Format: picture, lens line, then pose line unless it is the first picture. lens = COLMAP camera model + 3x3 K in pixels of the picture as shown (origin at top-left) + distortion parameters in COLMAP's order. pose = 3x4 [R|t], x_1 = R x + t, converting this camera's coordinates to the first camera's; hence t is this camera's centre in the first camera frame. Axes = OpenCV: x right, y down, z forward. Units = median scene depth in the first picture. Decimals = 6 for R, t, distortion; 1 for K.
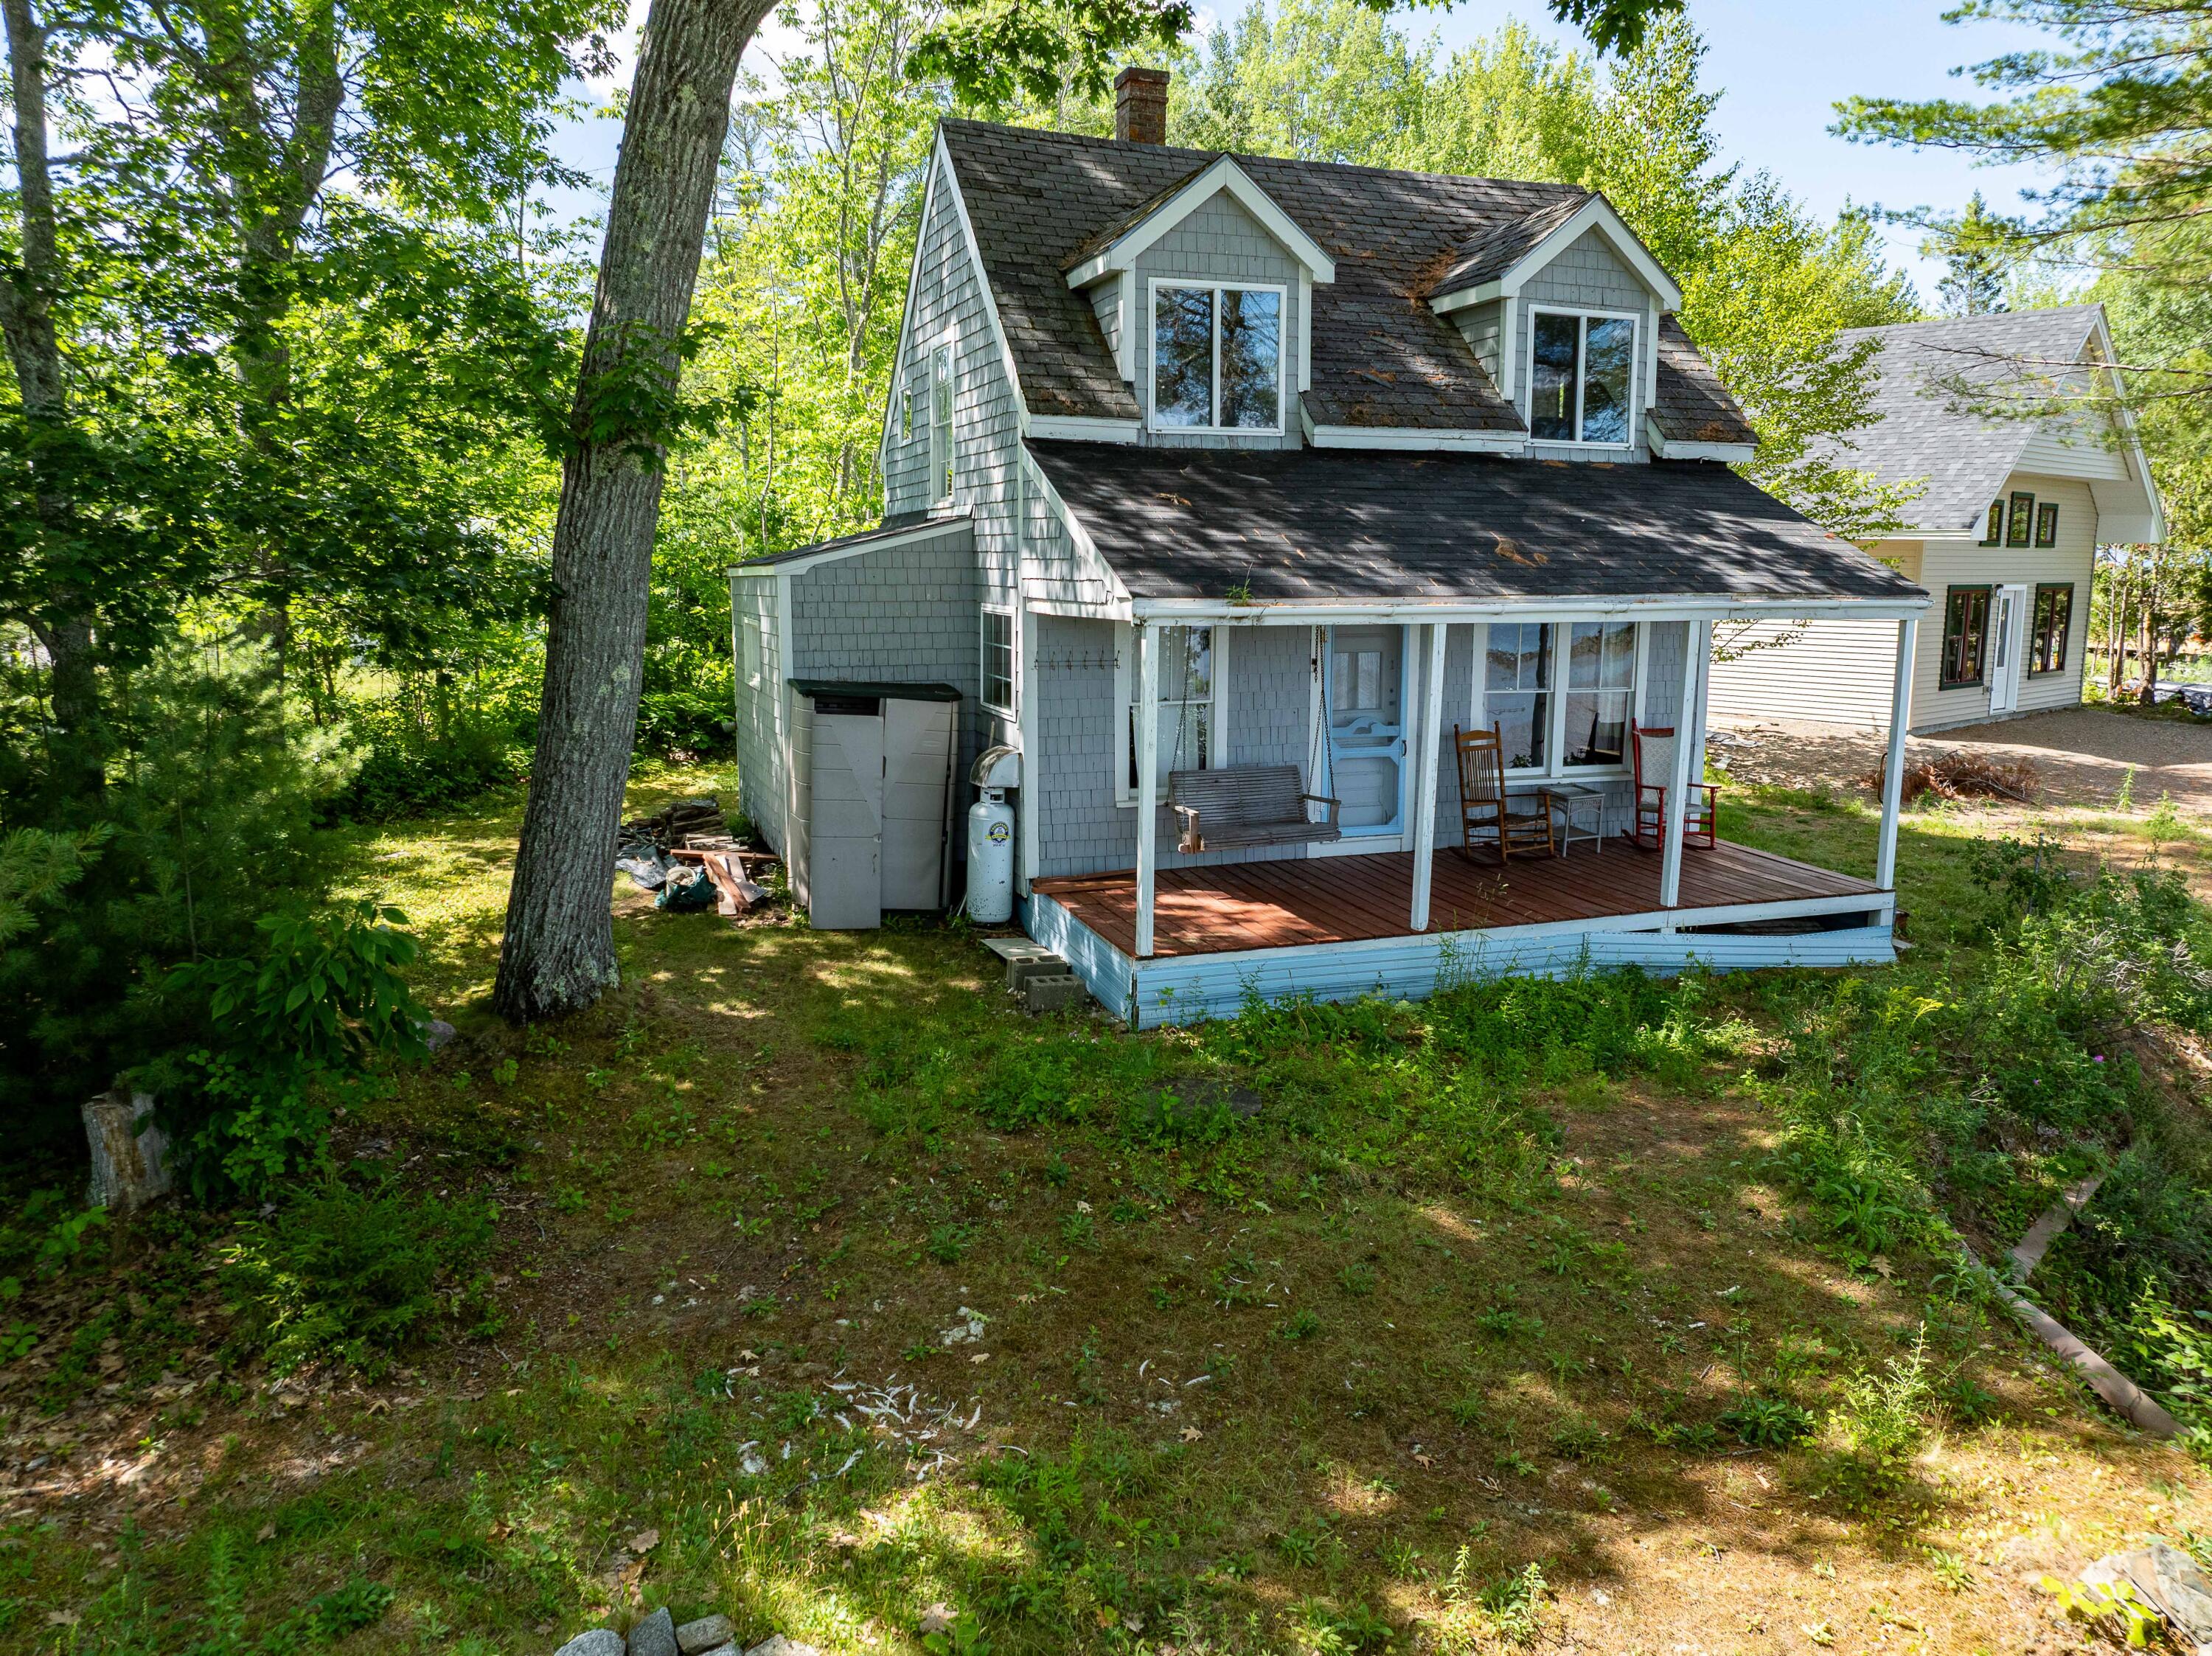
lens RADIAL K [[1544.6, 0, 1109.8], [0, 1544.6, 826.6], [0, 0, 1]] dist [-0.040721, 0.015402]
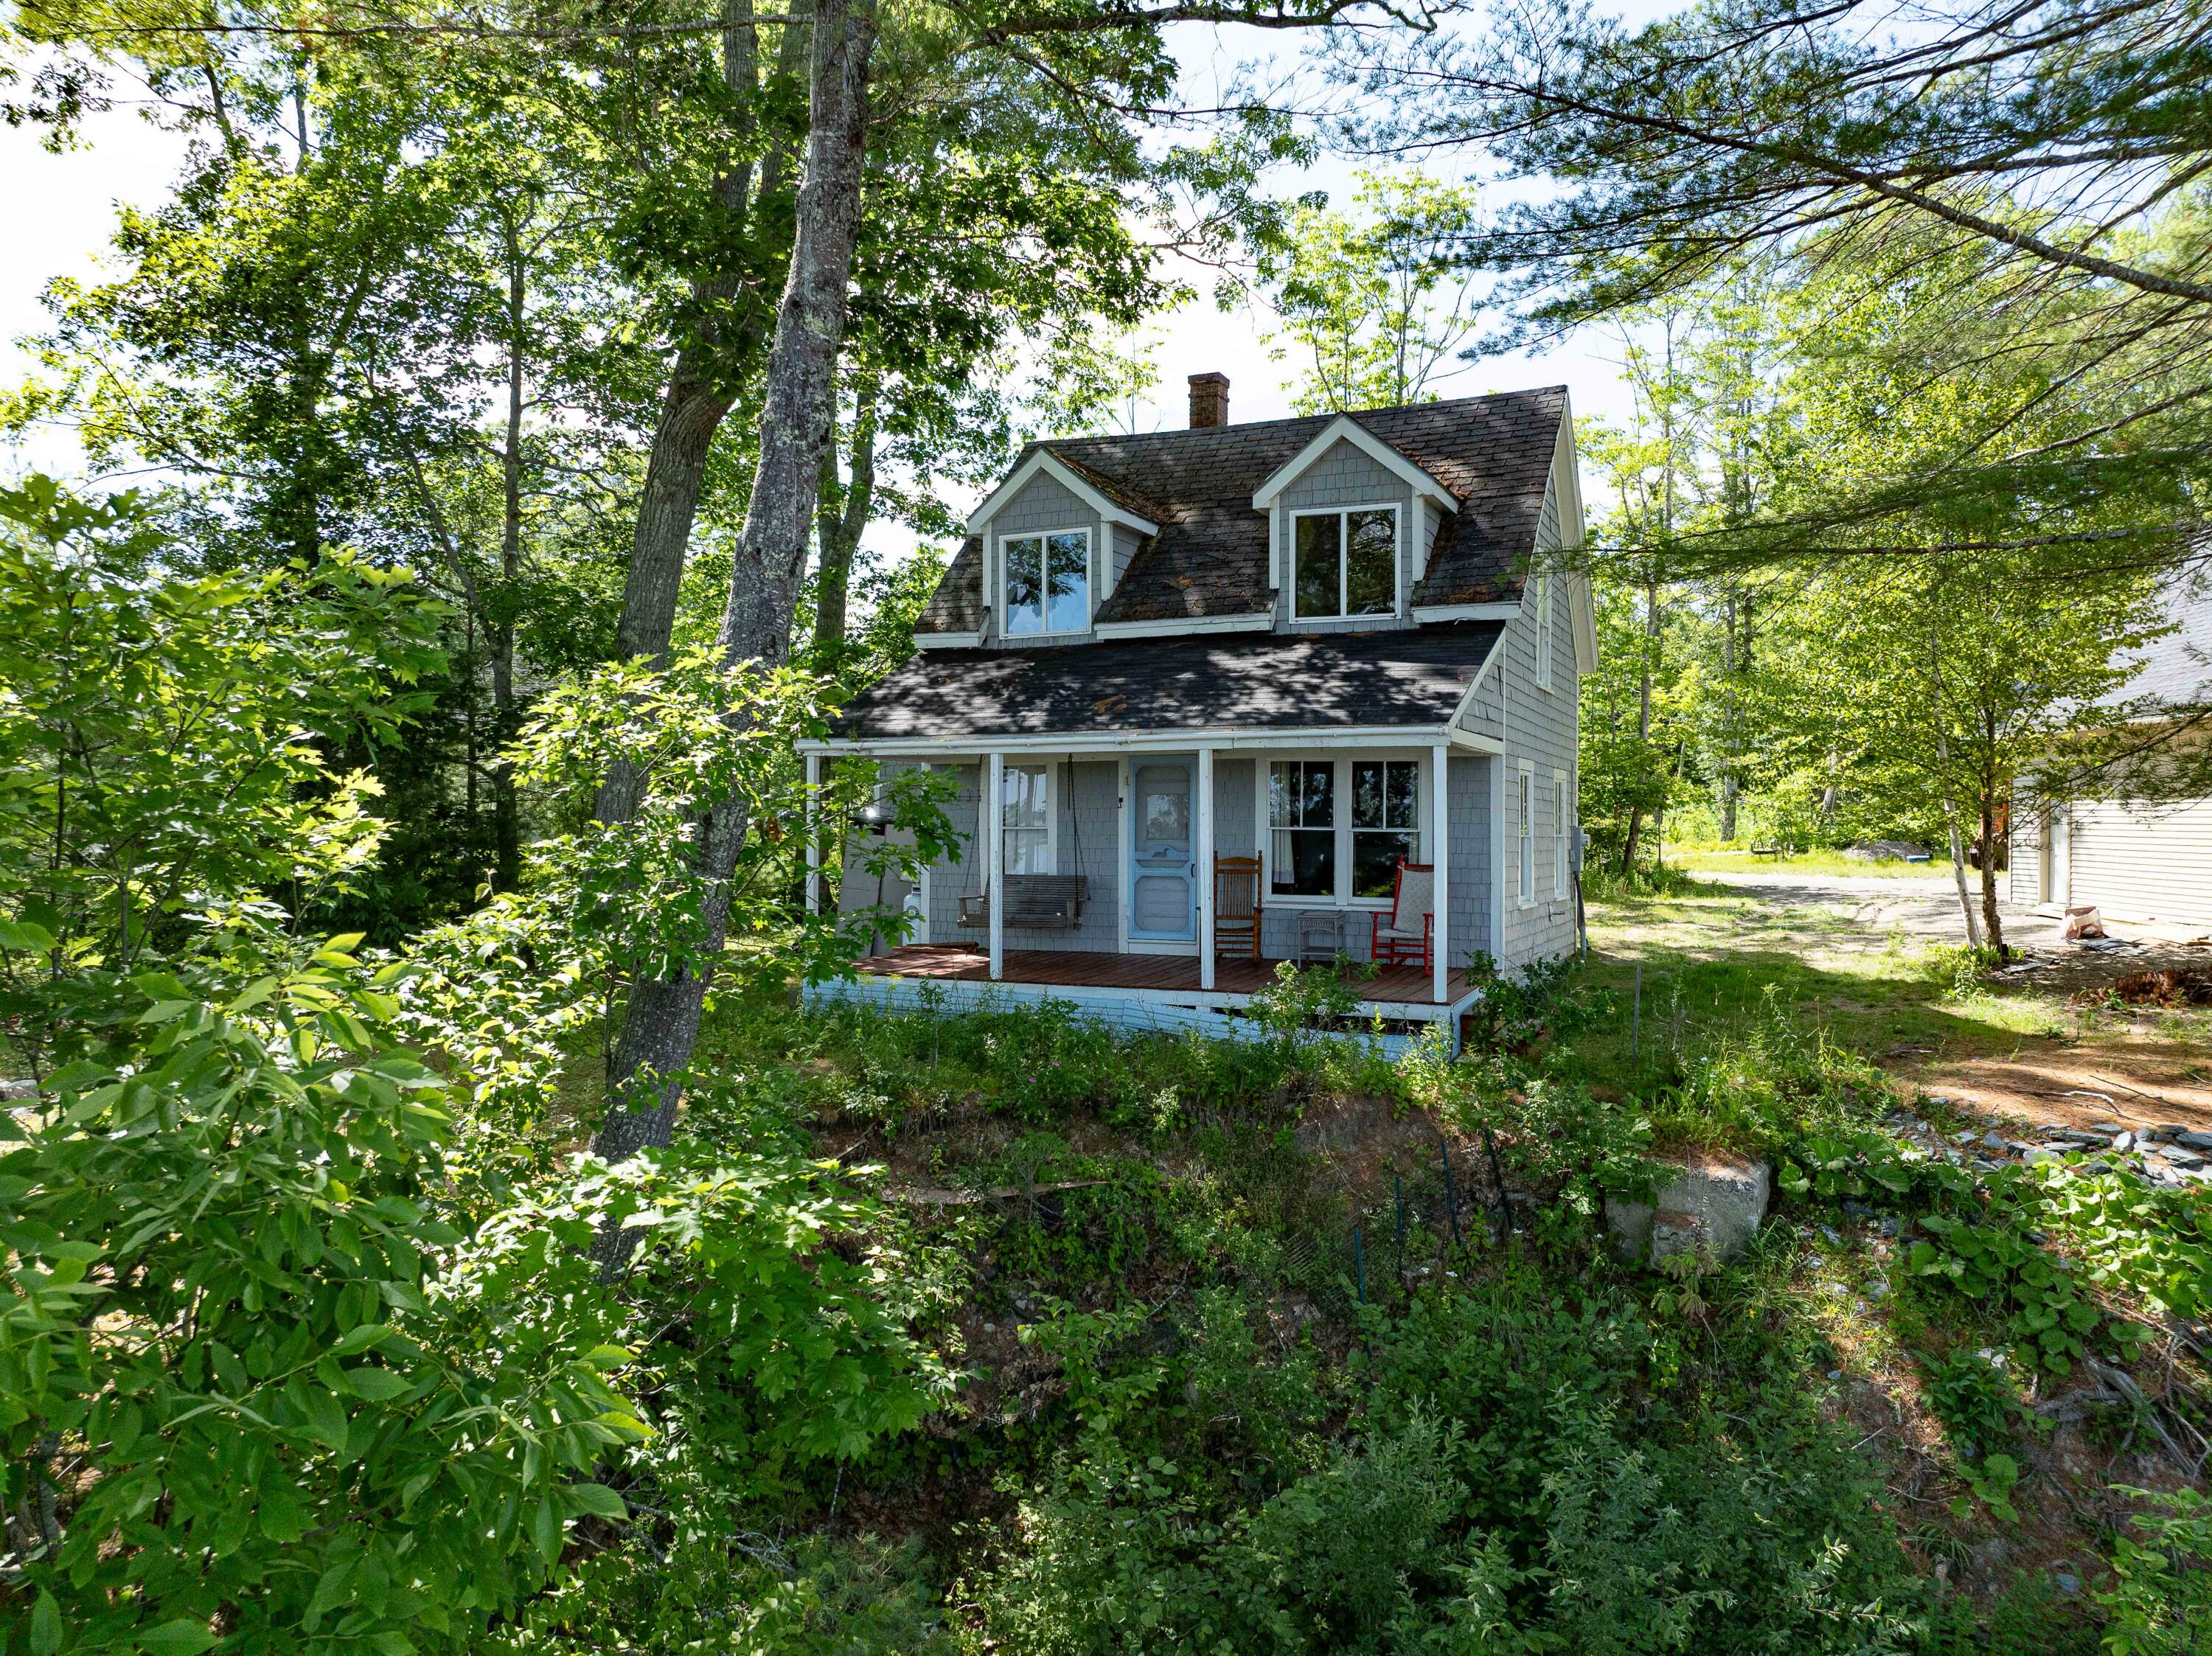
lens RADIAL K [[1544.6, 0, 1118.9], [0, 1544.6, 835.7], [0, 0, 1]] dist [-0.040721, 0.015402]
pose [[0.718349, 0.004152, -0.695671, 1.050330], [-0.118259, 0.986157, -0.116228, 0.075001], [0.685558, 0.165761, 0.708896, 0.080149]]
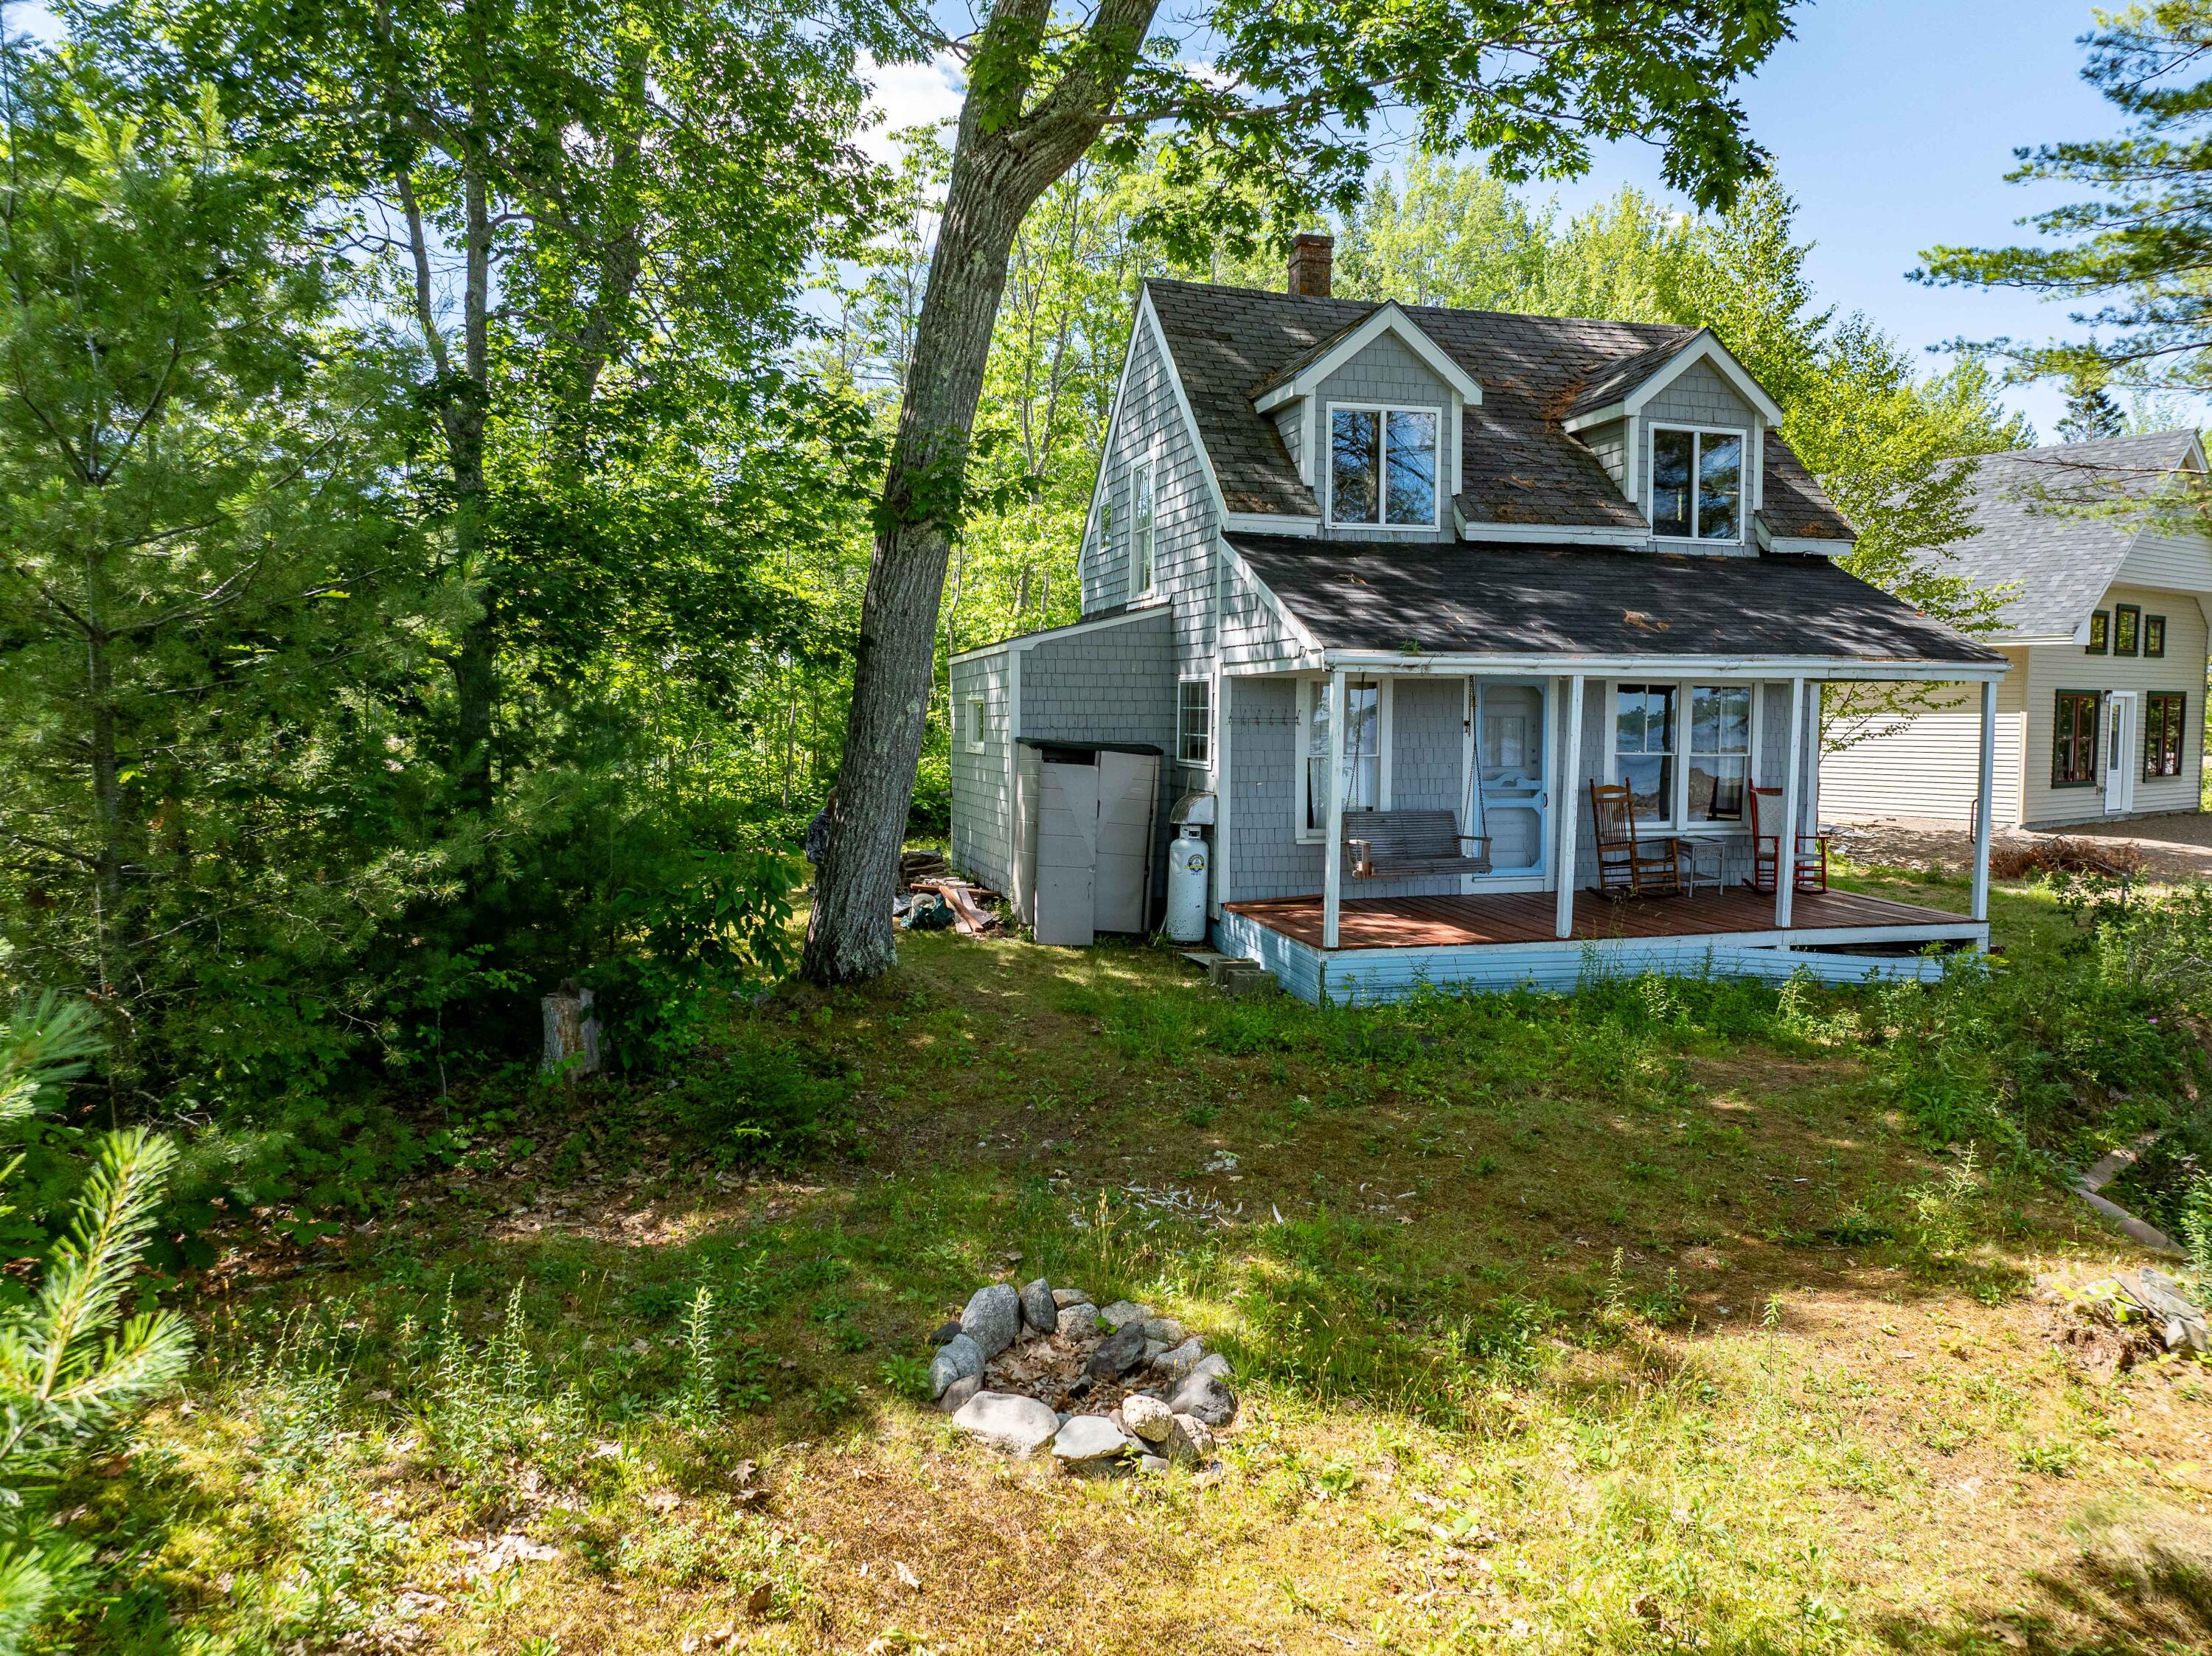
lens RADIAL K [[1544.6, 0, 1118.8], [0, 1544.6, 830.1], [0, 0, 1]] dist [-0.040721, 0.015402]
pose [[0.997396, 0.005814, -0.071891, -0.044930], [-0.012530, 0.995557, -0.093323, 0.085244], [0.071029, 0.093981, 0.993037, -0.164574]]
